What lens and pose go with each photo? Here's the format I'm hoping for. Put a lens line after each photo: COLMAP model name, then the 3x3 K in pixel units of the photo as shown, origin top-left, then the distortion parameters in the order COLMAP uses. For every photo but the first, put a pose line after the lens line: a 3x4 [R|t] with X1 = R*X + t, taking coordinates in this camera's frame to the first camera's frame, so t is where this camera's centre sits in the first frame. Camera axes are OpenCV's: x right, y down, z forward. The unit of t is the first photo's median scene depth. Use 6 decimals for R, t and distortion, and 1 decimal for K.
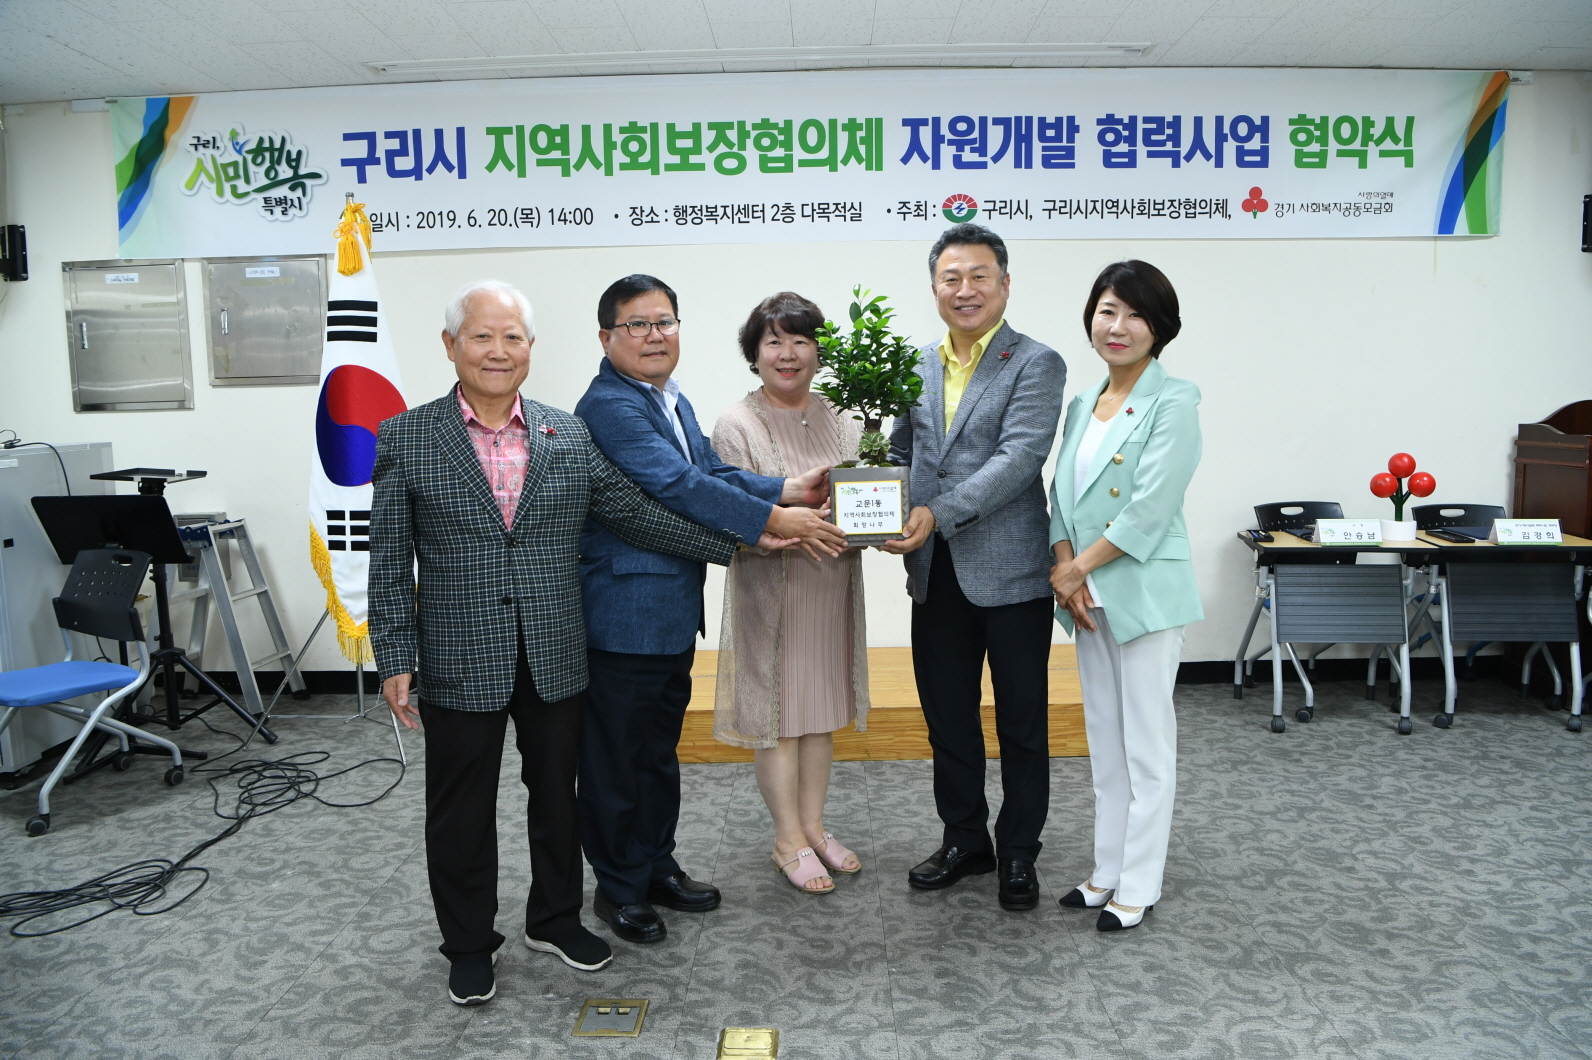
lens RADIAL K [[1074.6, 0, 807.7], [0, 1074.6, 543.0], [0, 0, 1]] dist [-0.080148, 0.017662]
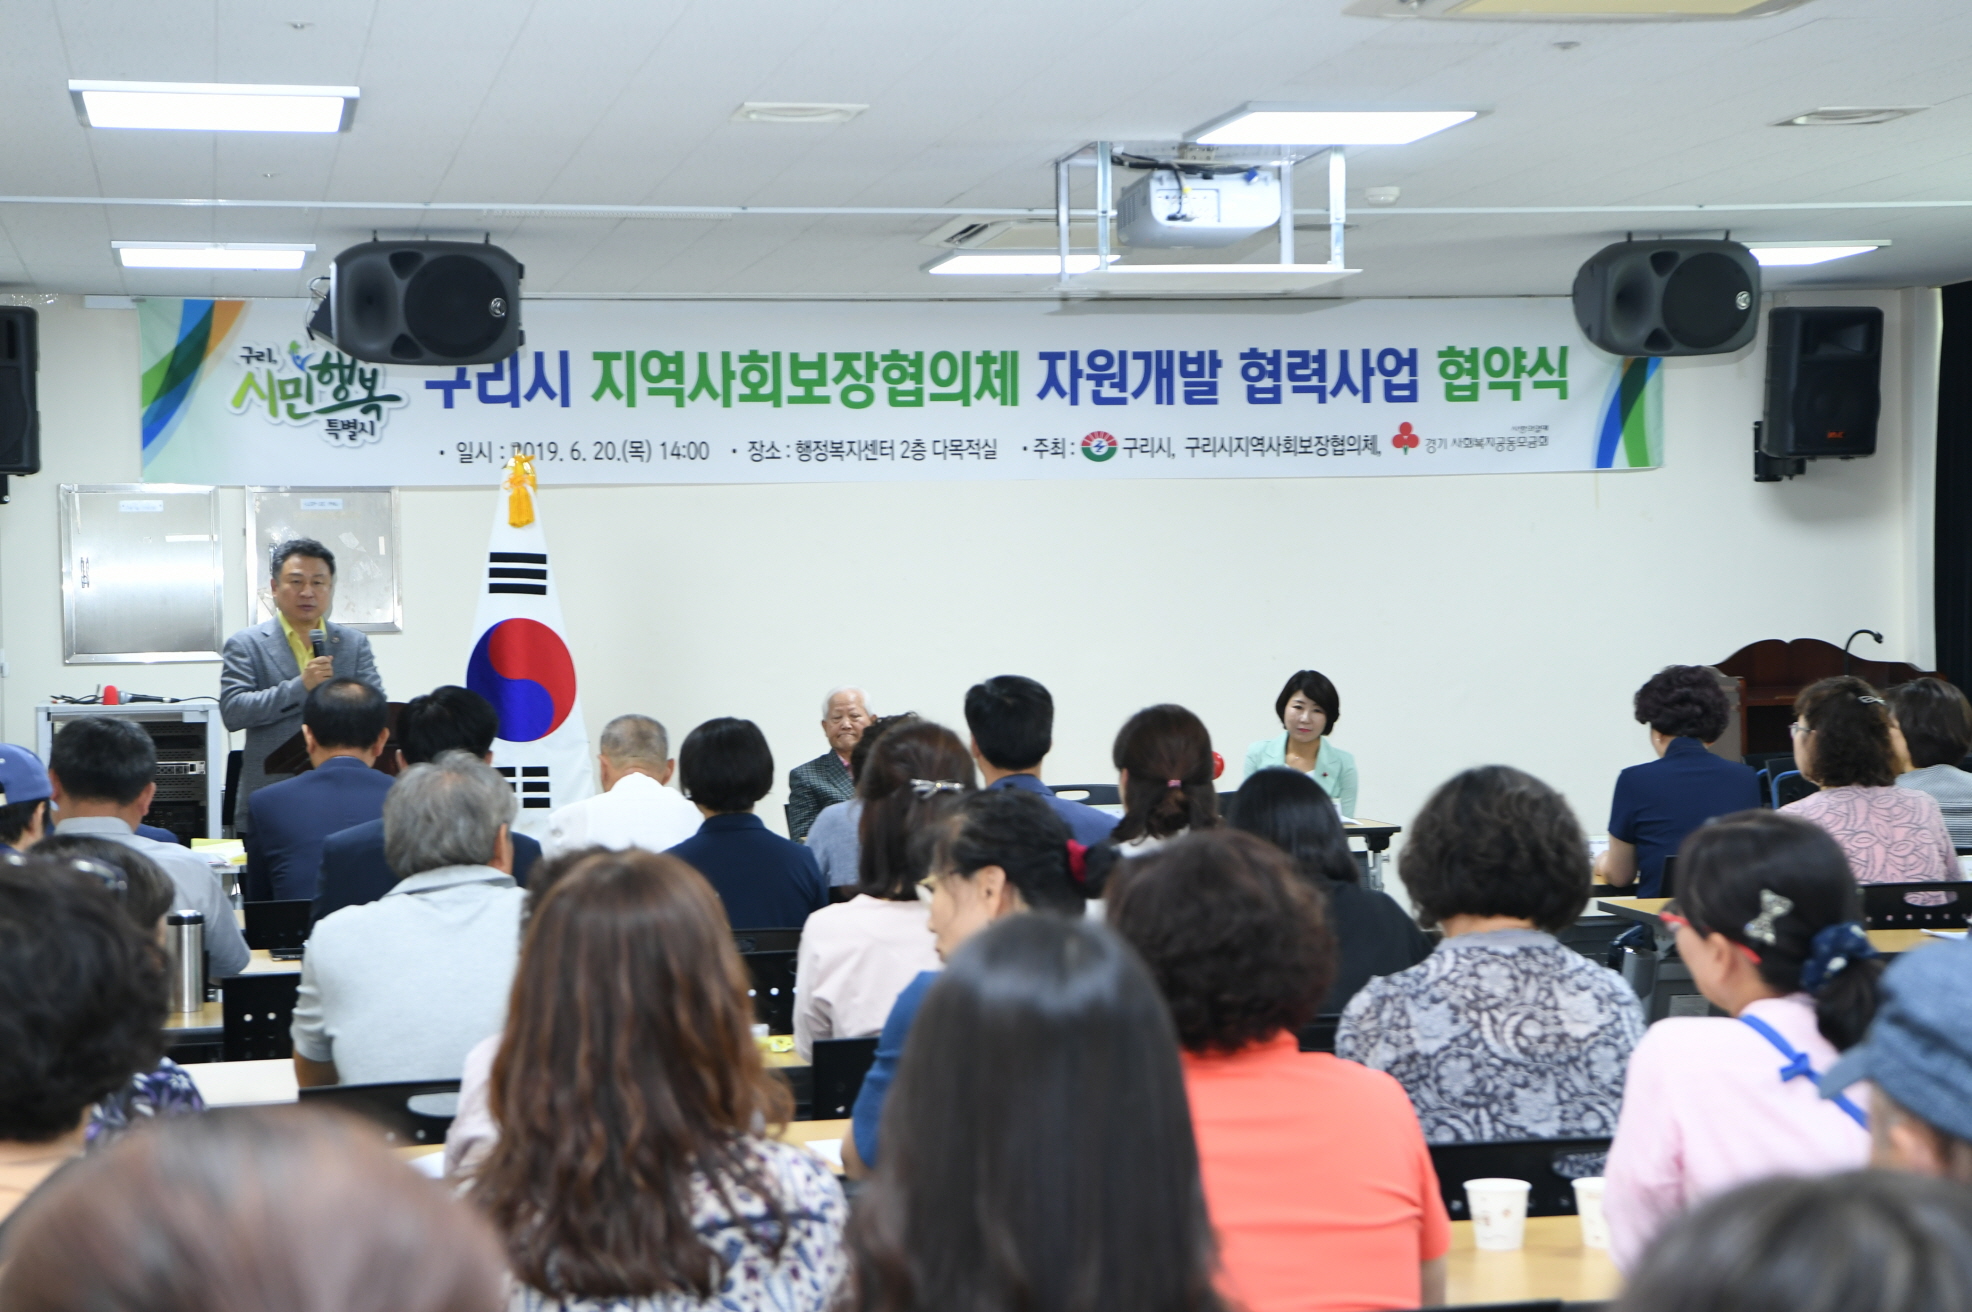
lens RADIAL K [[3700.6, 0, 996.7], [0, 3700.6, 684.5], [0, 0, 1]] dist [0.294777, 0.000000]
pose [[0.975886, -0.007814, 0.218139, -0.666368], [0.031603, 0.993887, -0.105778, 0.239231], [-0.215979, 0.110121, 0.970168, -2.147906]]
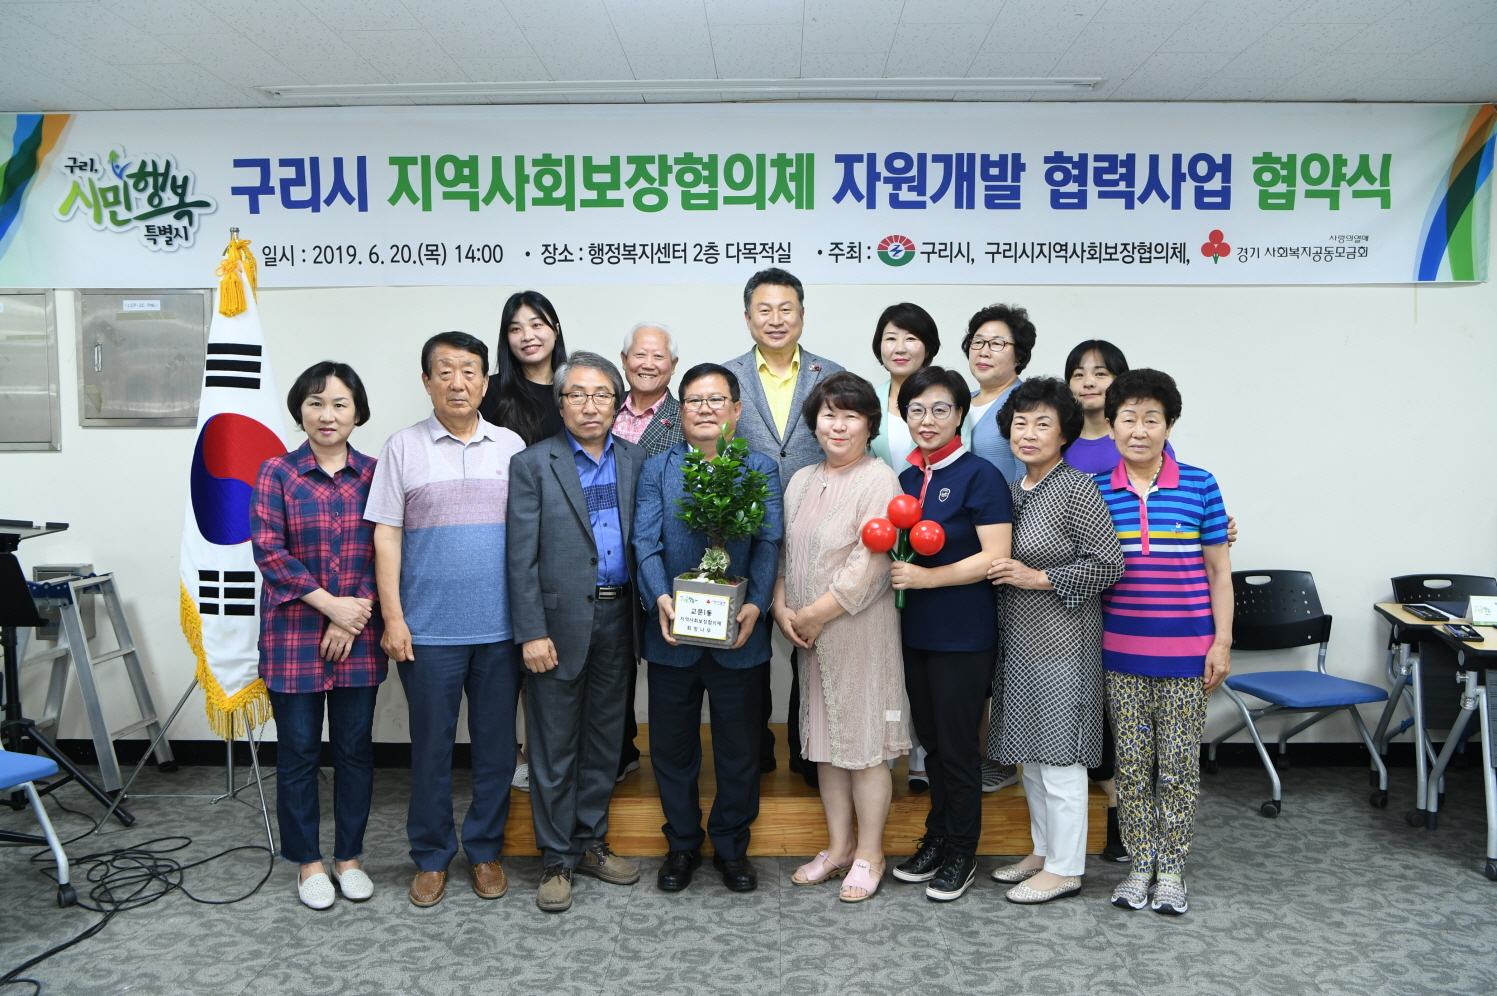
lens RADIAL K [[1162.5, 0, 761.7], [0, 1162.5, 507.3], [0, 0, 1]] dist [-0.059101, 0.037497]
pose [[0.999909, 0.013466, 0.000396, 0.028153], [-0.013420, 0.998230, -0.057935, -0.030568], [-0.001175, 0.057924, 0.998320, 0.002308]]
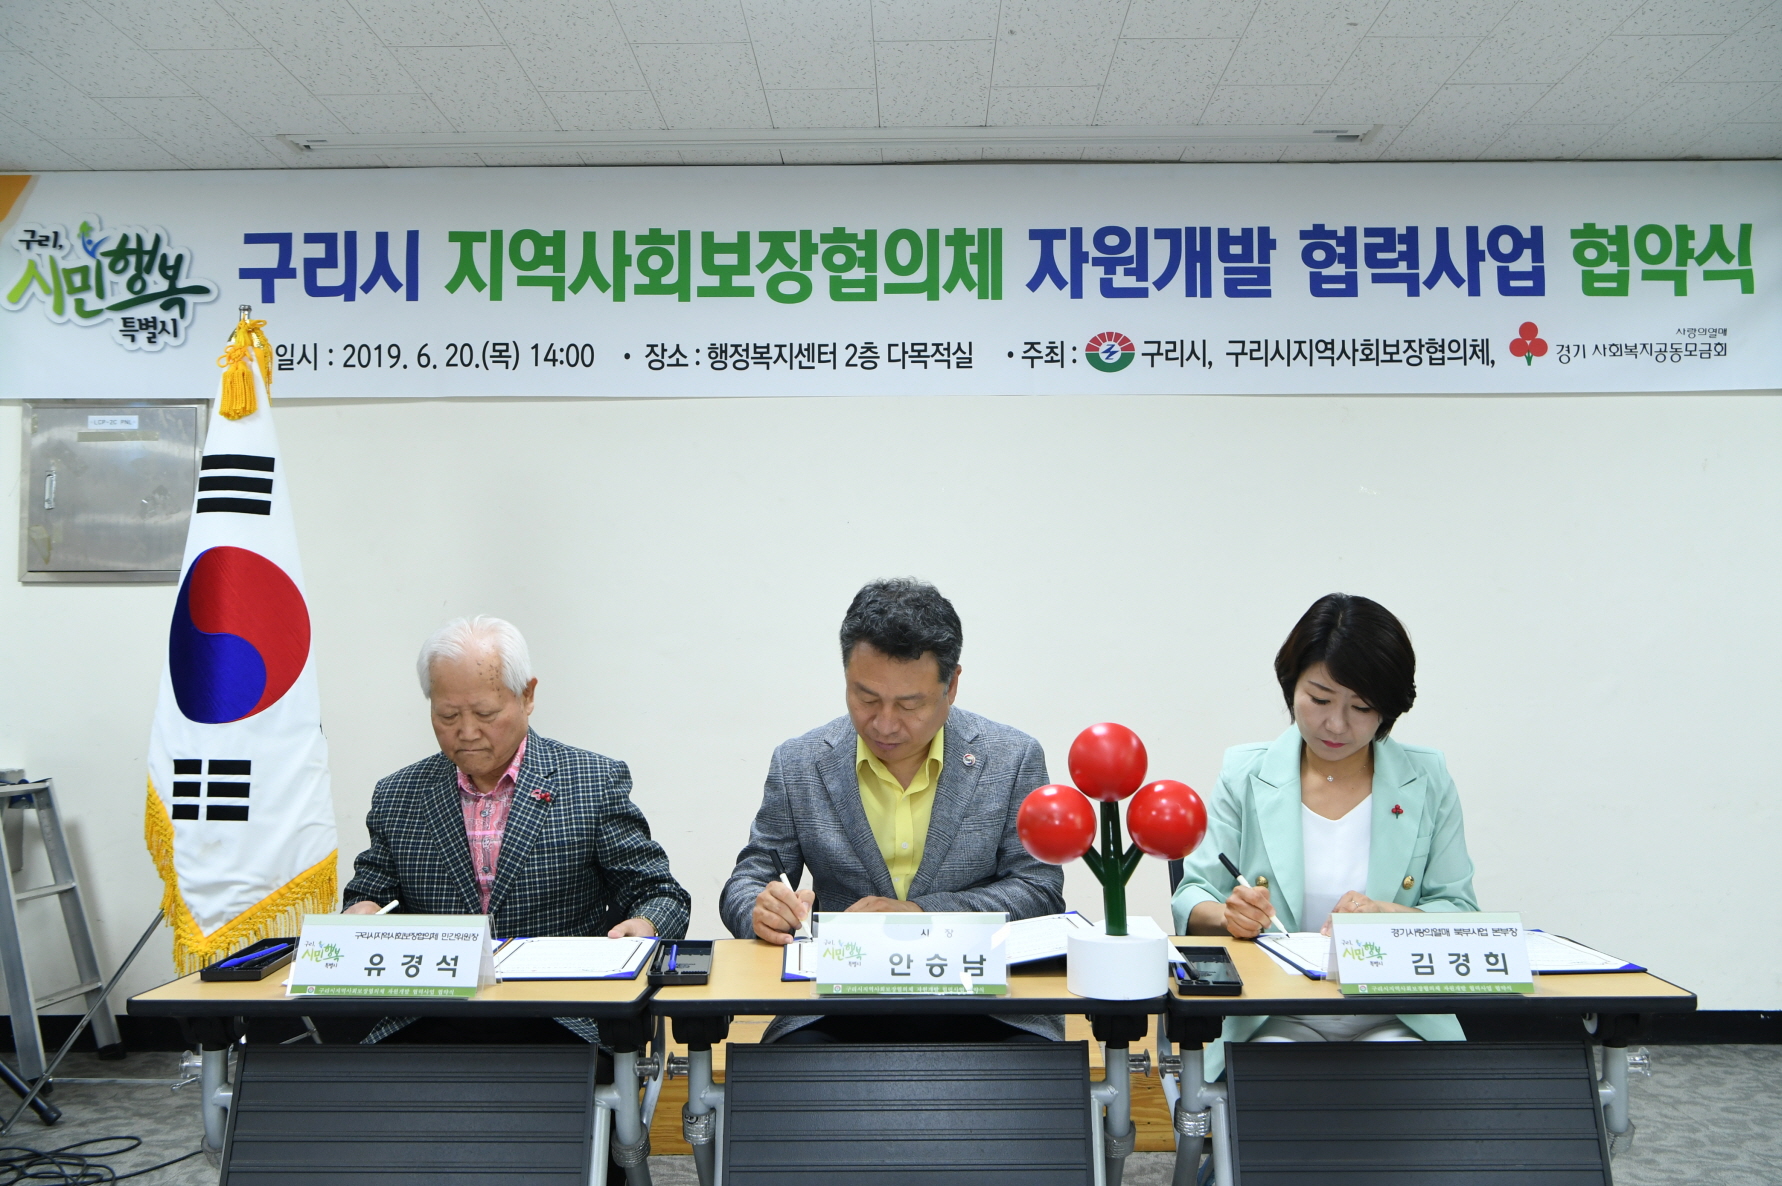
lens RADIAL K [[1507.3, 0, 906.9], [0, 1507.3, 605.4], [0, 0, 1]] dist [-0.040733, 0.051446]
pose [[0.999922, 0.010932, 0.005967, 0.002670], [-0.009716, 0.984443, -0.175435, 0.031289], [-0.007792, 0.175363, 0.984473, 0.039717]]
